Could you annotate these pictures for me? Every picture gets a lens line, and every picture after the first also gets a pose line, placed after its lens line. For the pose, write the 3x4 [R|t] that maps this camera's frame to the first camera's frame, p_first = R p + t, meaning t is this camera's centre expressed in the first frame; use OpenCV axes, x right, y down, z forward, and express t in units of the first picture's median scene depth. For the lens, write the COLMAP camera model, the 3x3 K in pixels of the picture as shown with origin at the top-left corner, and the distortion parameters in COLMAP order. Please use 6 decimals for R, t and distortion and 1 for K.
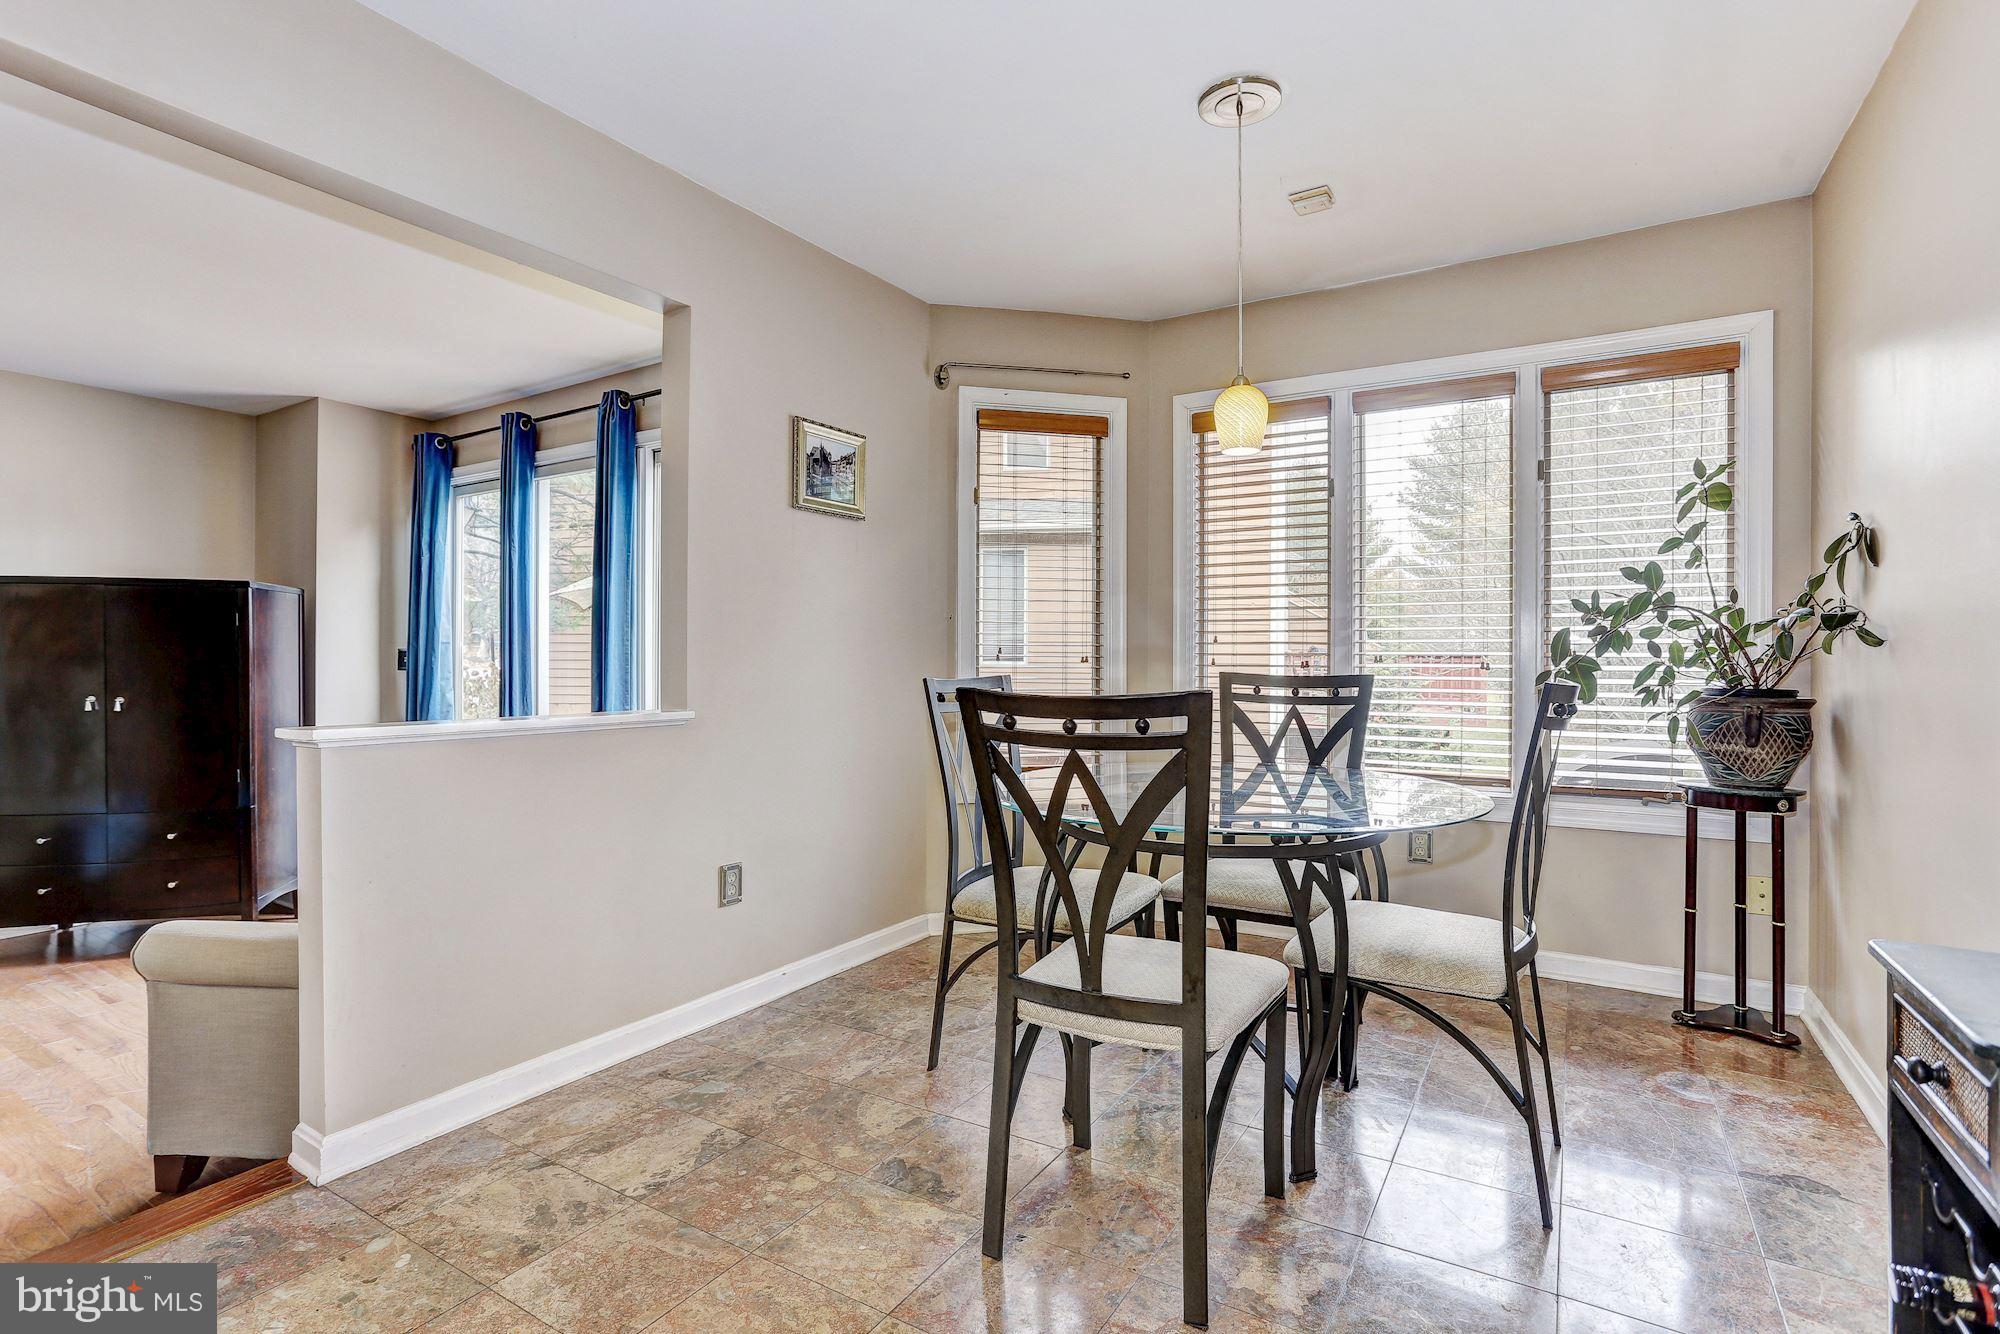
lens RADIAL K [[949.2, 0, 1000.0], [0, 949.2, 667.0], [0, 0, 1]] dist [-0.049671, 0.025973]
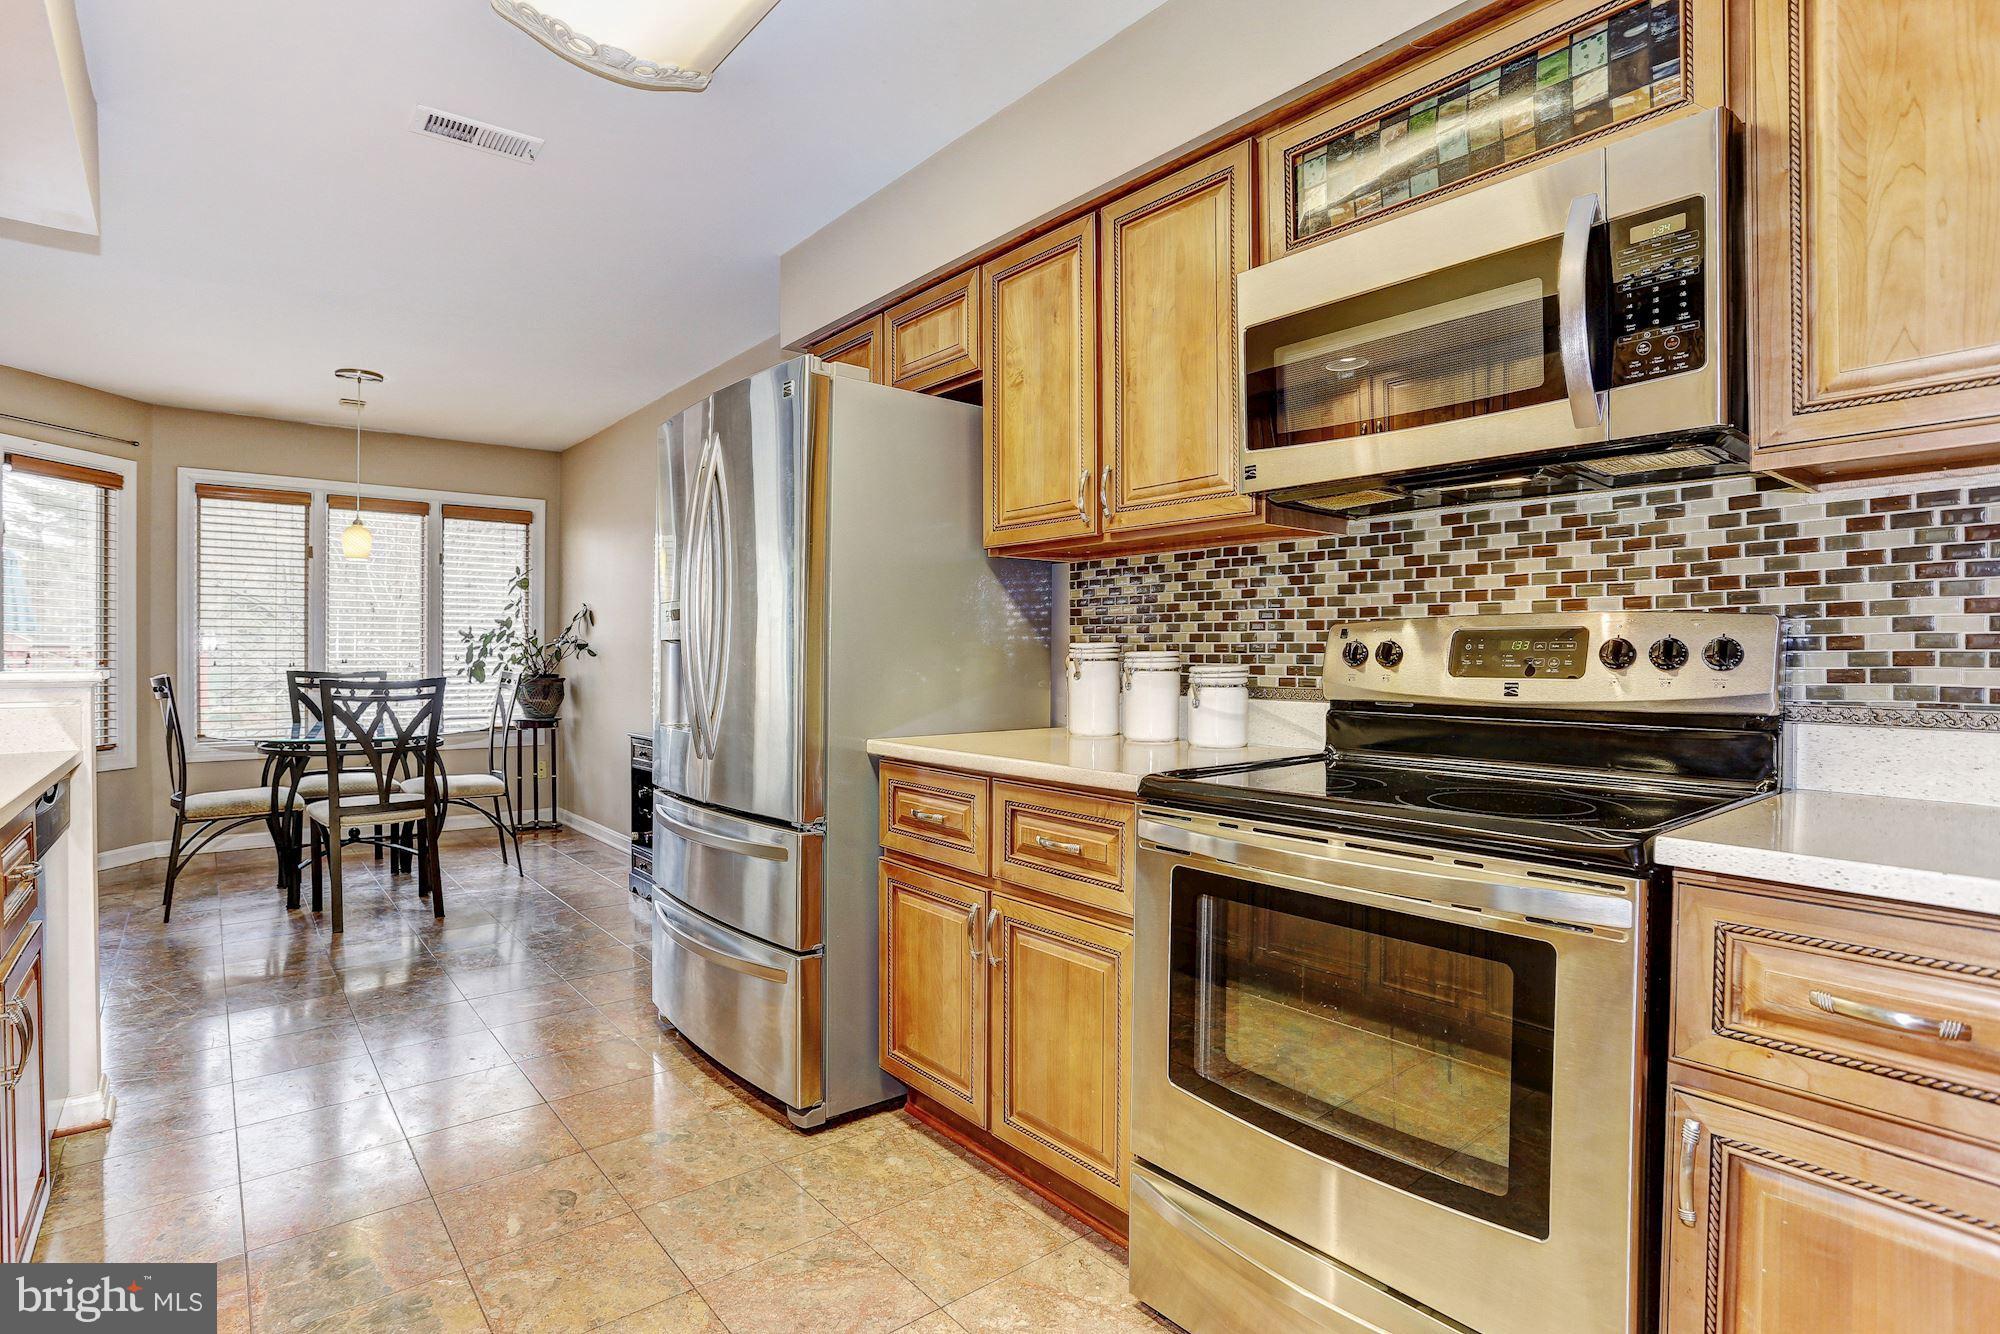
lens RADIAL K [[1009.4, 0, 993.1], [0, 1009.4, 663.5], [0, 0, 1]] dist [-0.054447, 0.030594]
pose [[0.332398, -0.009112, 0.943095, -1.063463], [0.004148, 0.999958, 0.008200, -0.017192], [-0.943130, 0.001187, 0.332421, -0.796381]]
